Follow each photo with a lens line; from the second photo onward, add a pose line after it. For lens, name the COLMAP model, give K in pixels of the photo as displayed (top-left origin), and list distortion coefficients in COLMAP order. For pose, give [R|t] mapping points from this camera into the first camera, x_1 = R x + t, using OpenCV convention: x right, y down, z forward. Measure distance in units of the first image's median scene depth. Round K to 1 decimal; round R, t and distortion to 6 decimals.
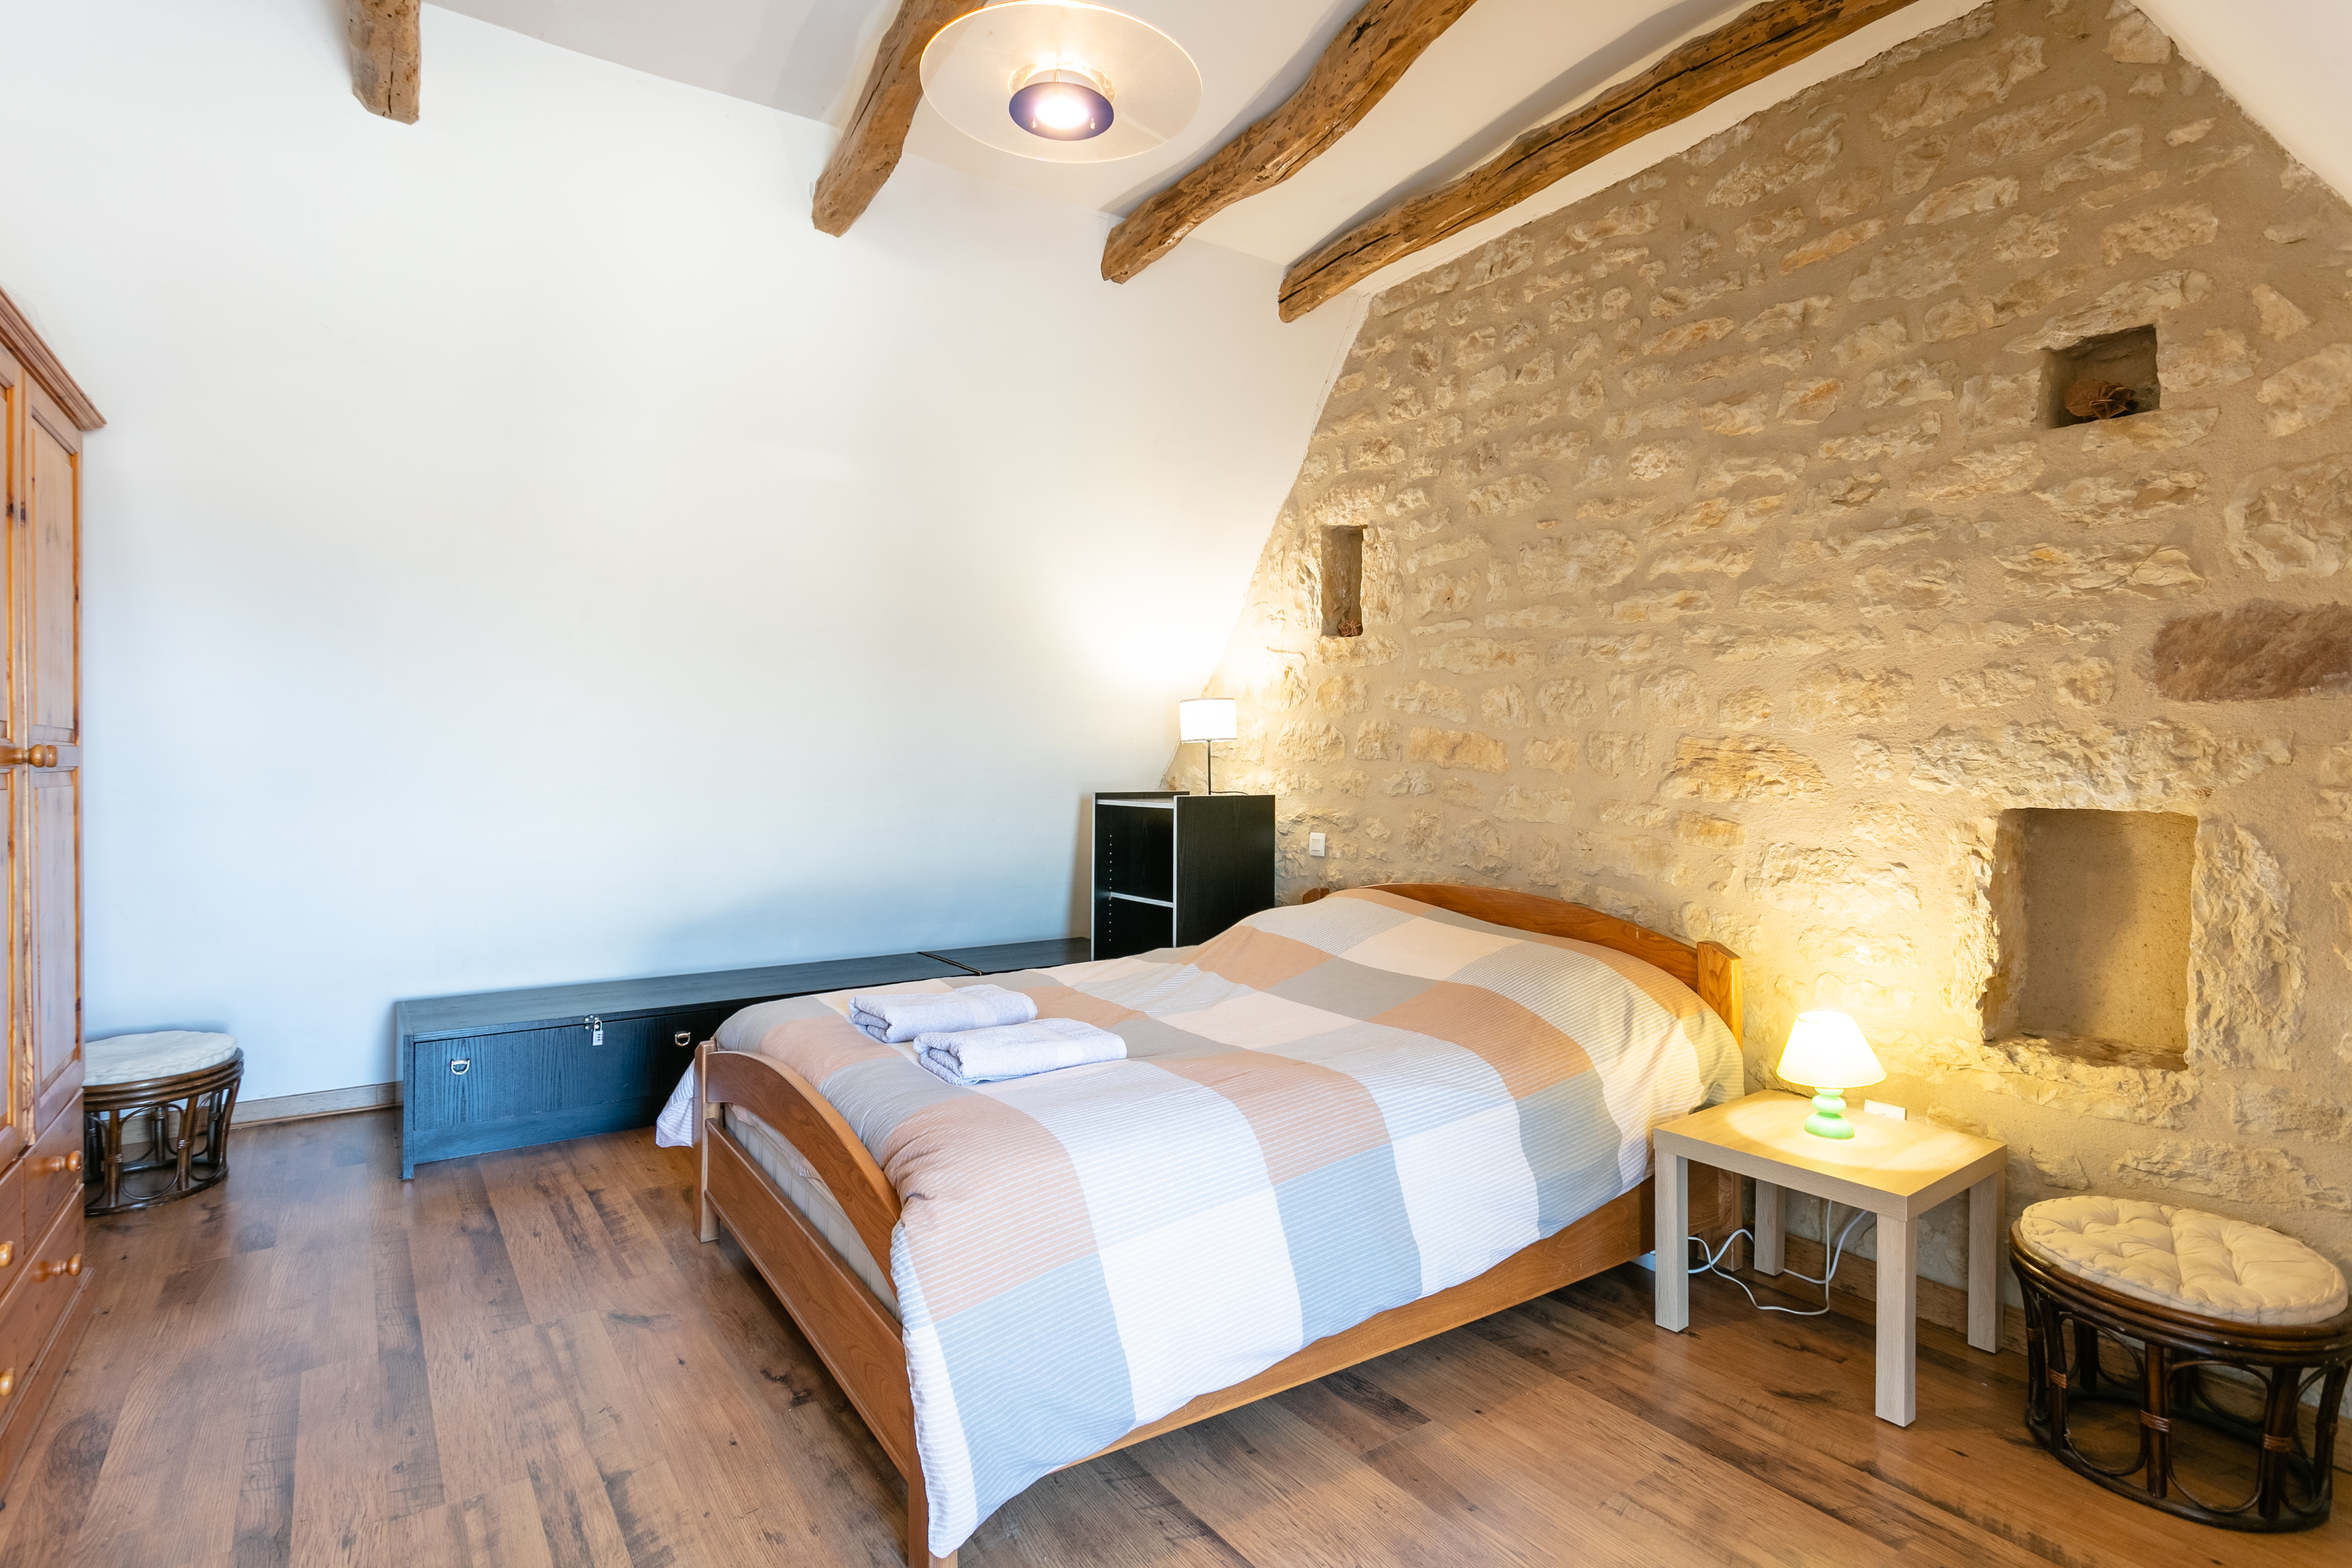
lens RADIAL K [[1277.5, 0, 1175.3], [0, 1277.5, 768.2], [0, 0, 1]] dist [0.002152, 0.001310]
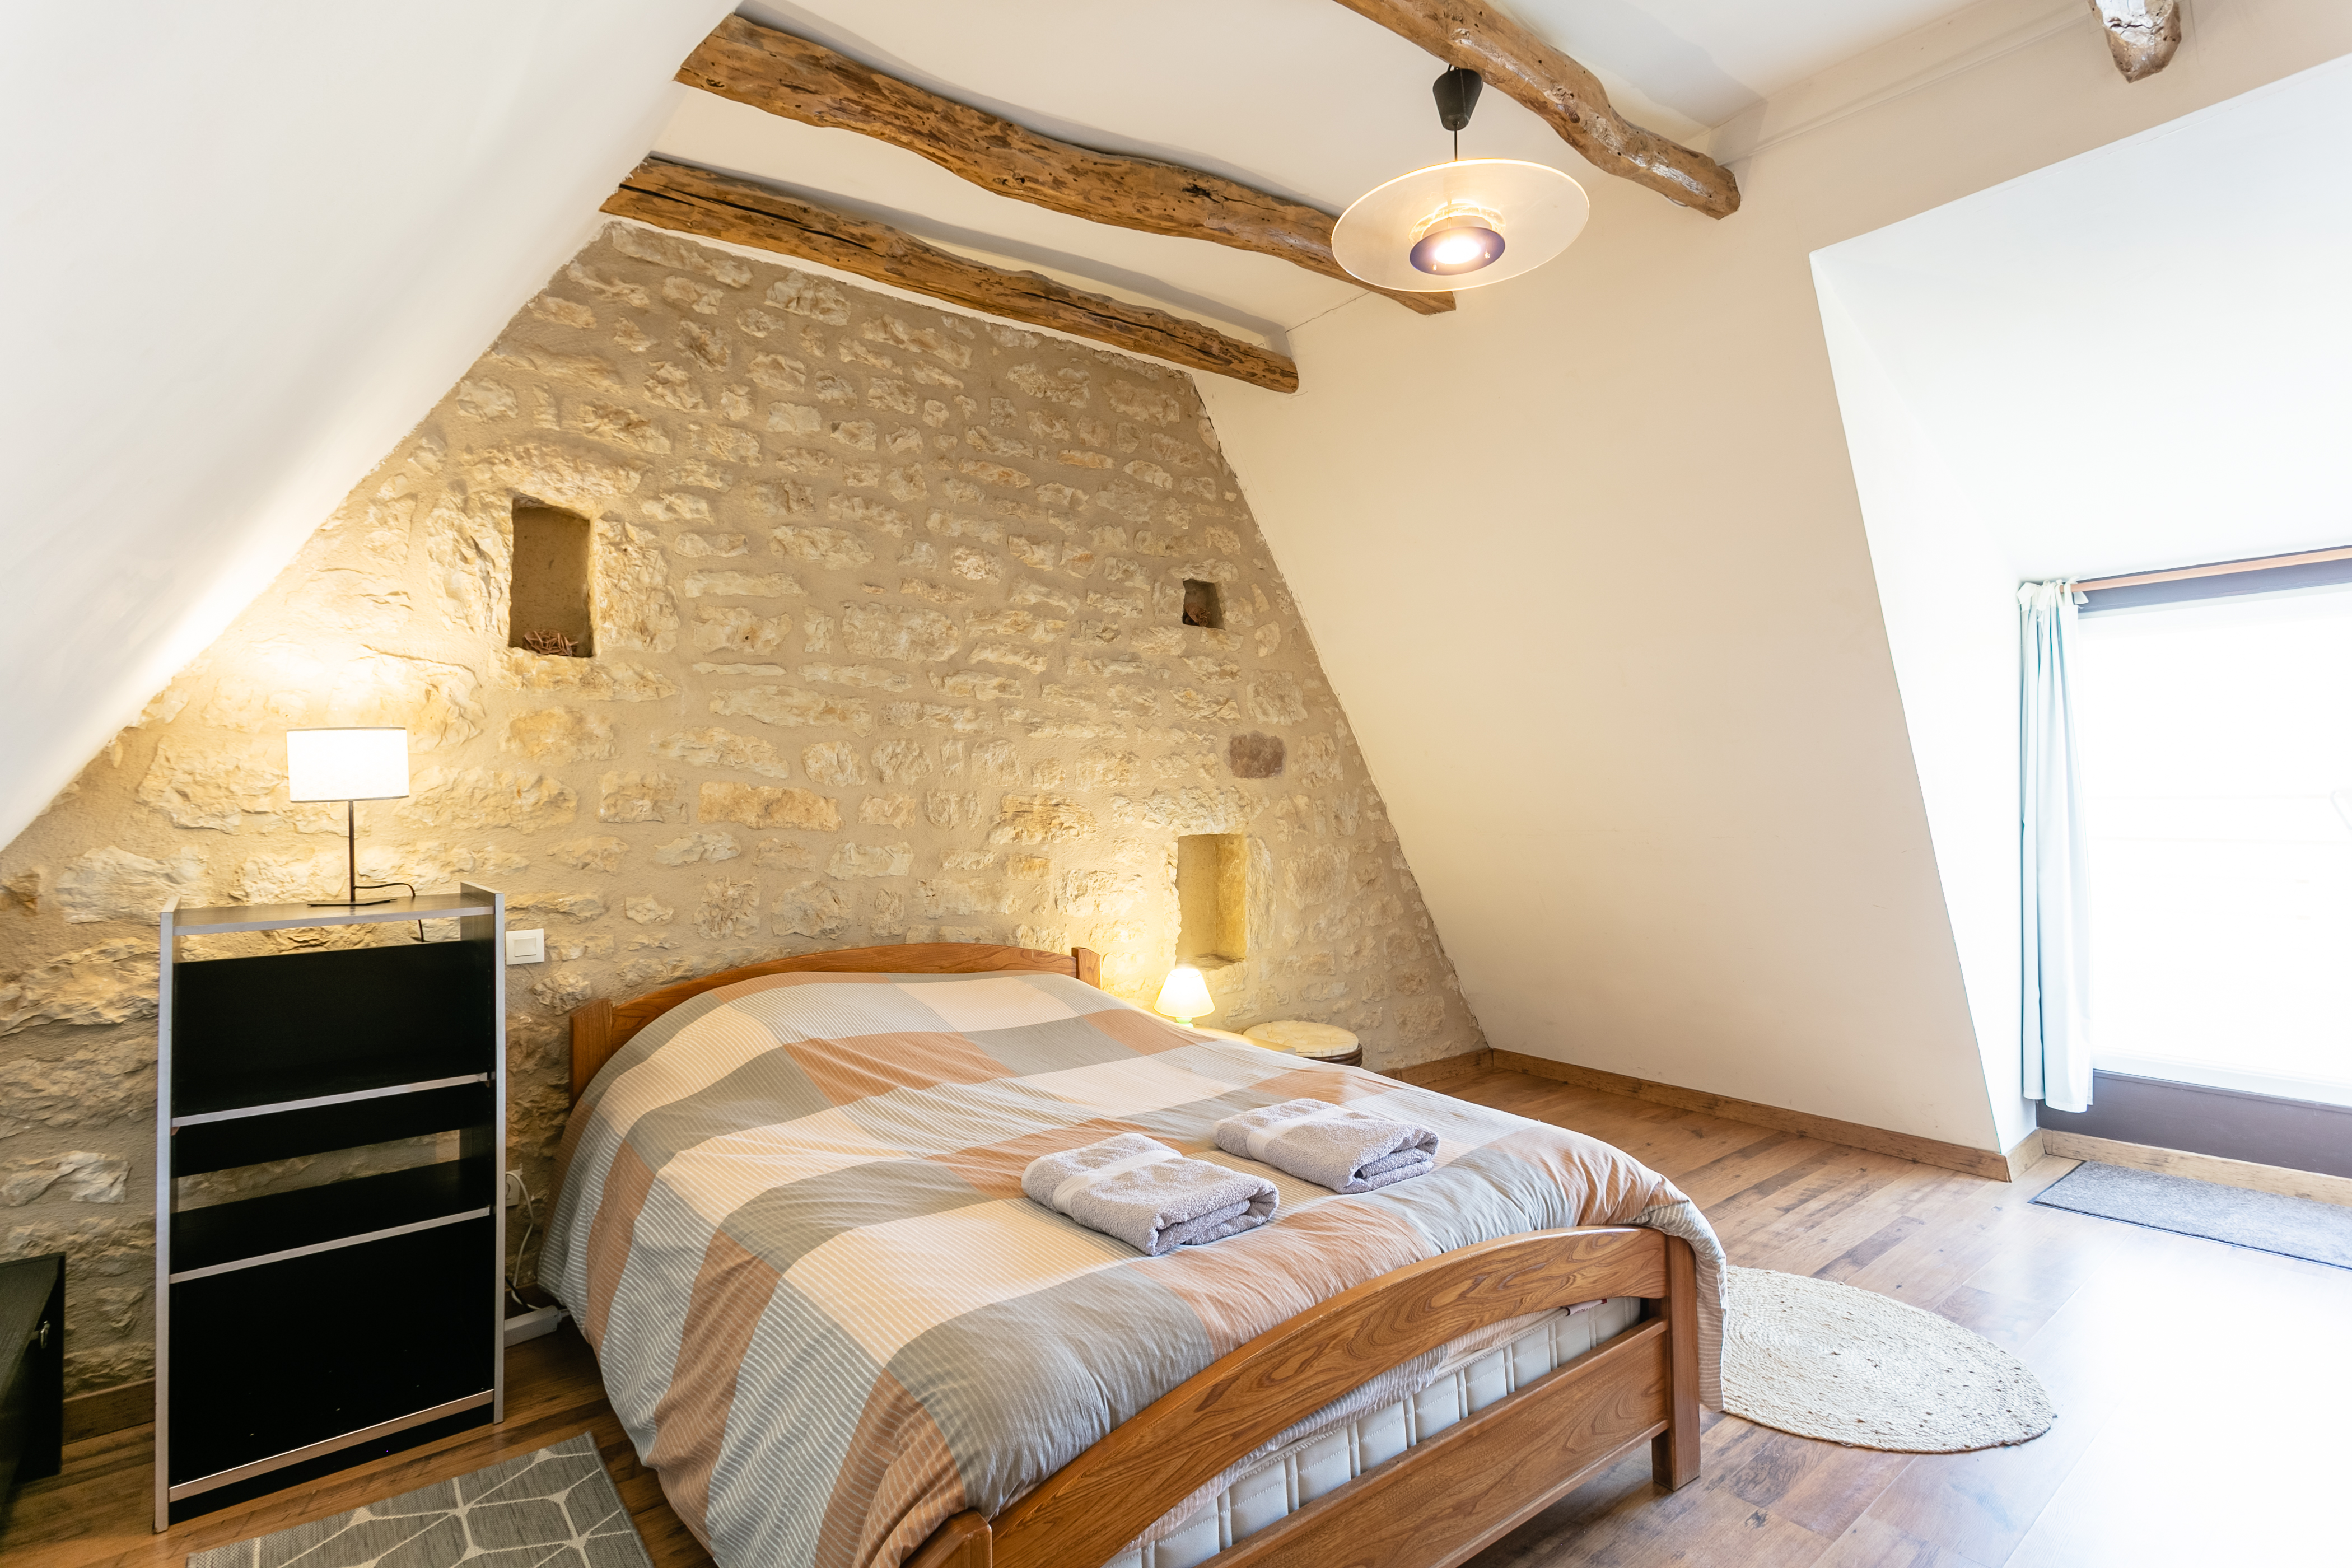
lens RADIAL K [[1169.5, 0, 1175.2], [0, 1169.5, 783.3], [0, 0, 1]] dist [0.001054, 0.000742]
pose [[-0.124830, -0.002794, 0.992174, -0.716632], [0.010724, 0.999934, 0.004165, -0.036111], [-0.992120, 0.011160, -0.124792, 0.920028]]
